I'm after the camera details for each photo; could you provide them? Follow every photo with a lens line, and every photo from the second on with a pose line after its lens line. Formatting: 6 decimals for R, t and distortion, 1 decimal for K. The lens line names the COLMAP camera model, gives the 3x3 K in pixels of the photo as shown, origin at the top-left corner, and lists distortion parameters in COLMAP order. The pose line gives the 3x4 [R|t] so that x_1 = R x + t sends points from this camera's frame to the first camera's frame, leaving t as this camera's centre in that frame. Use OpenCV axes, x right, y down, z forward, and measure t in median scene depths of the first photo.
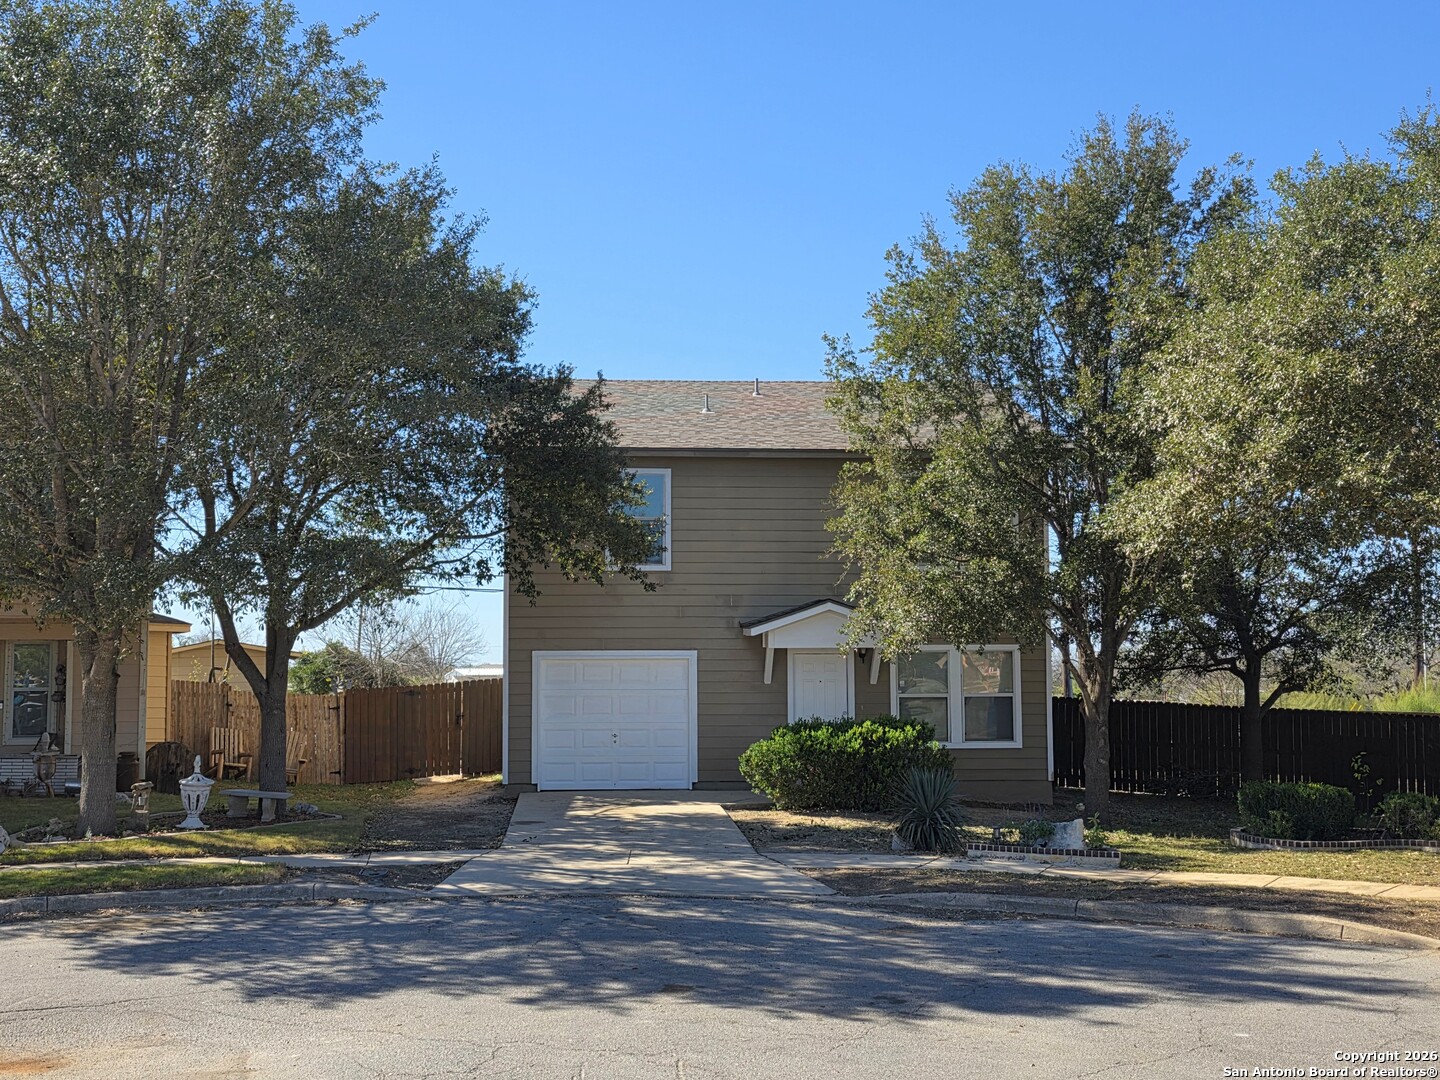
lens RADIAL K [[1798.4, 0, 720.0], [0, 1798.4, 540.0], [0, 0, 1]] dist [0.011923, 0.002521]
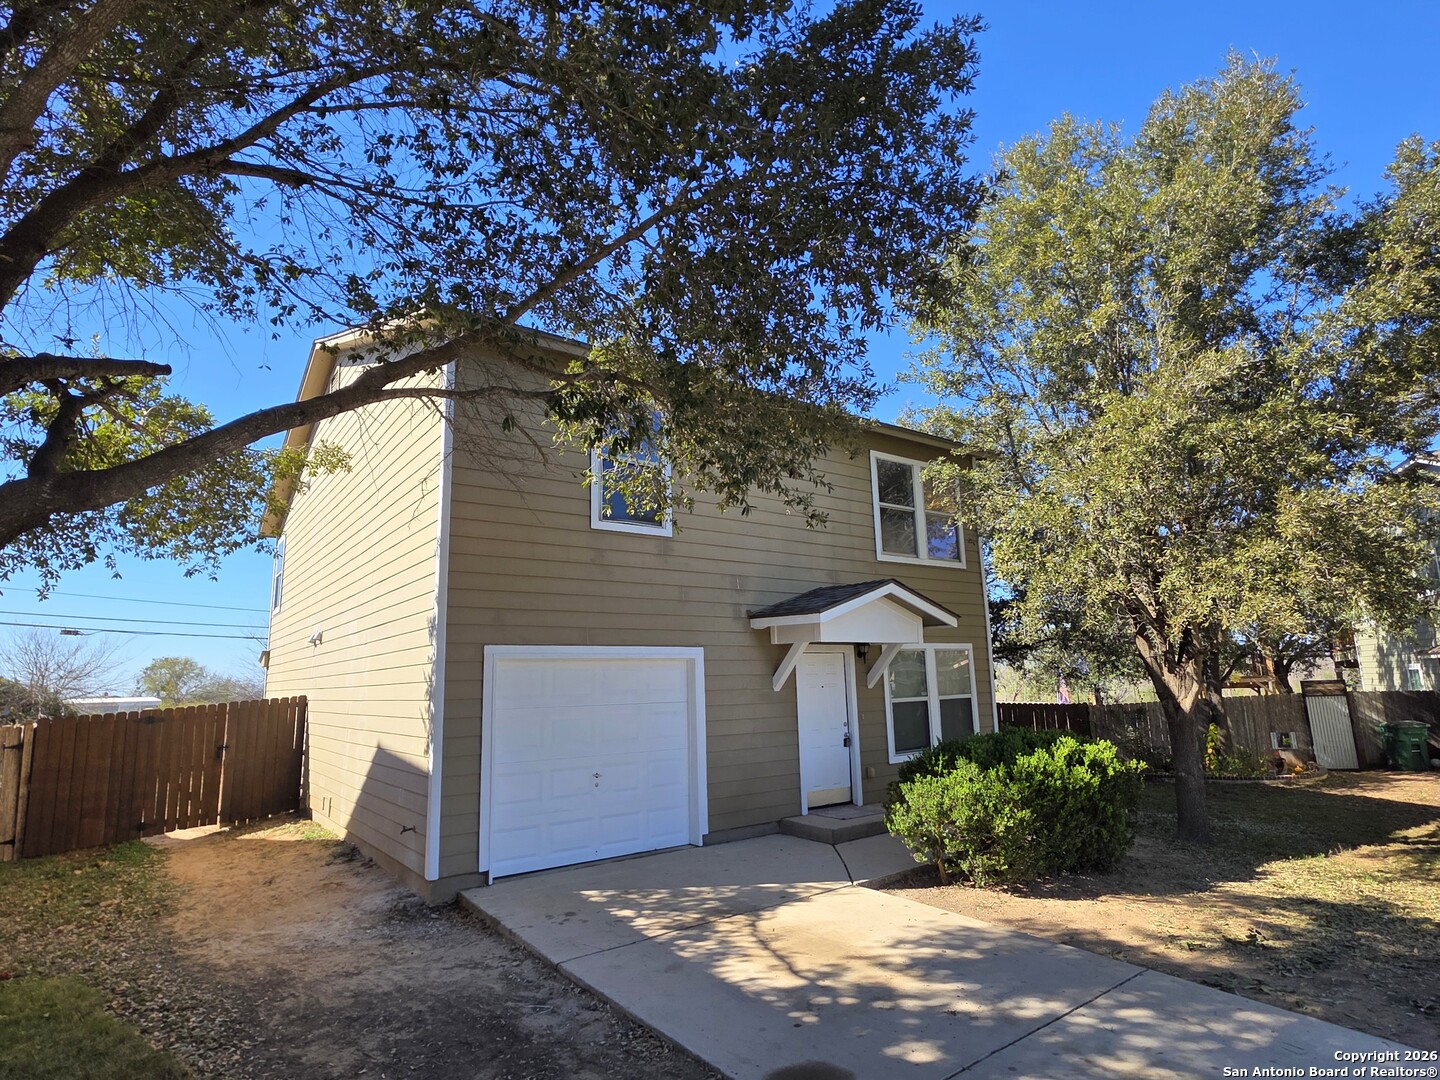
lens RADIAL K [[757.6, 0, 720.0], [0, 757.6, 540.0], [0, 0, 1]] dist [-0.004861, -0.001466]
pose [[0.846508, 0.081265, 0.526137, -0.173423], [-0.014974, 0.991524, -0.129055, 0.057701], [-0.532165, 0.101368, 0.840550, 0.728689]]
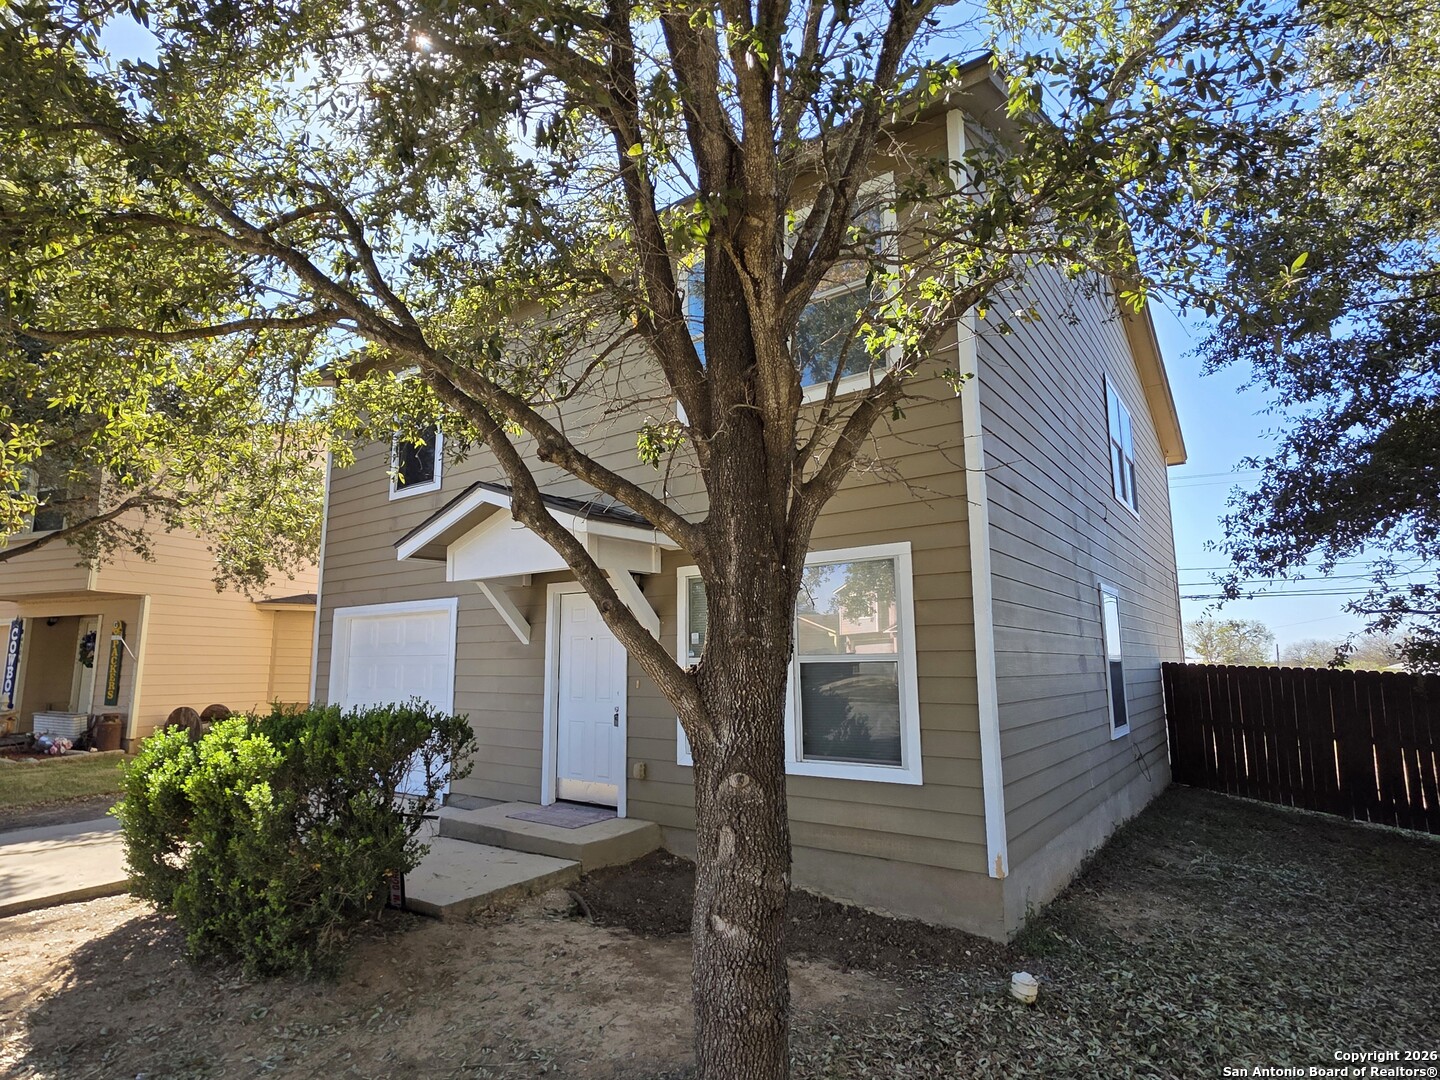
lens RADIAL K [[775.8, 0, 718.1], [0, 775.8, 571.4], [0, 0, 1]] dist [-0.002684, -0.000546]
pose [[0.751939, -0.086188, -0.653575, 0.254265], [0.049508, 0.996000, -0.074384, 0.078514], [0.657371, 0.023575, 0.753198, 0.842389]]
